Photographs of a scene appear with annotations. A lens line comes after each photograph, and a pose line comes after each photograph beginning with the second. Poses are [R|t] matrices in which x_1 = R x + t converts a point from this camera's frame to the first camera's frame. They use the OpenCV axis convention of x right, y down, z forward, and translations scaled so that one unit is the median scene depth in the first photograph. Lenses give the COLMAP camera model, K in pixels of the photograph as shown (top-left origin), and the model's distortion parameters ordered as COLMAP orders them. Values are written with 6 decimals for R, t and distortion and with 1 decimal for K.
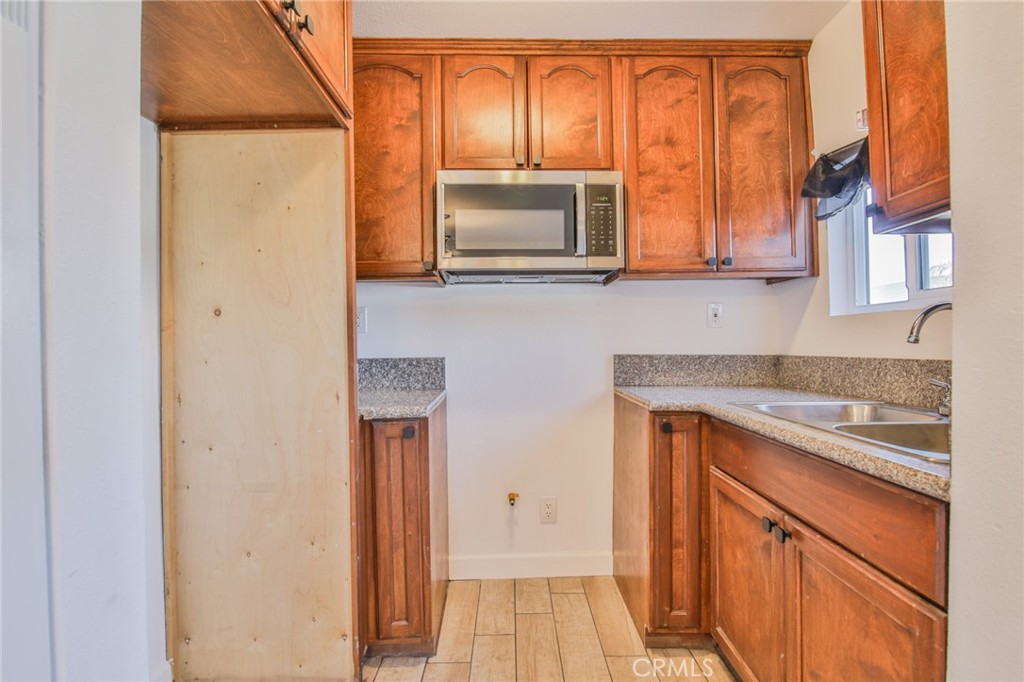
lens RADIAL K [[468.1, 0, 513.3], [0, 468.1, 334.6], [0, 0, 1]] dist [-0.001128, -0.010940]
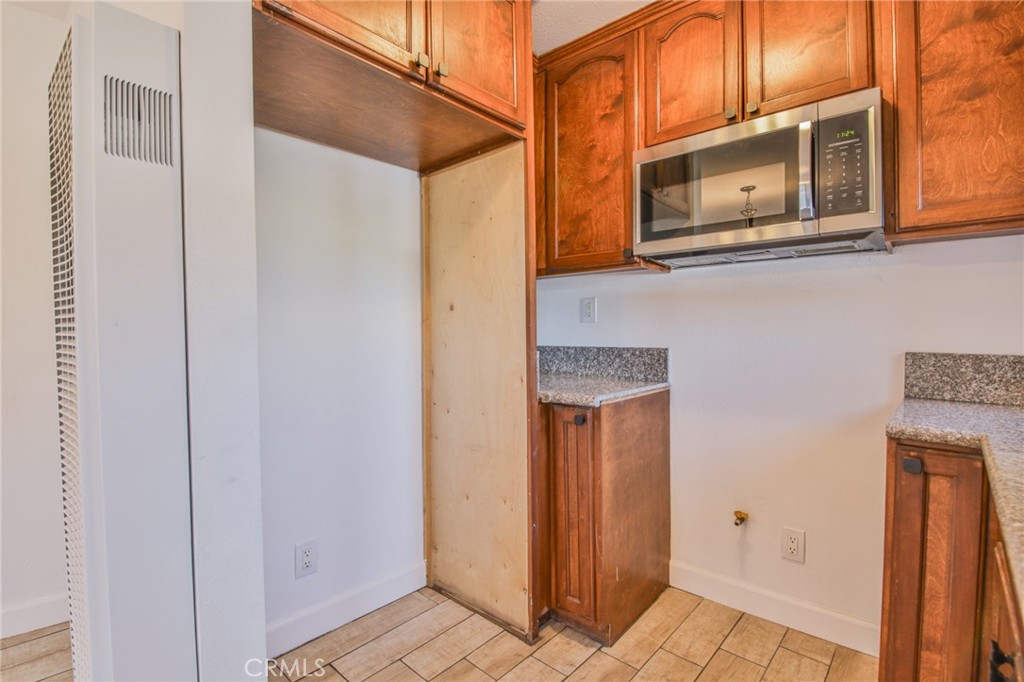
lens RADIAL K [[468.1, 0, 513.3], [0, 468.1, 334.6], [0, 0, 1]] dist [-0.001128, -0.010940]
pose [[0.735301, 0.013043, -0.677615, 0.298721], [0.003944, 0.999716, 0.023522, -0.001892], [0.677729, -0.019968, 0.735040, 0.123037]]
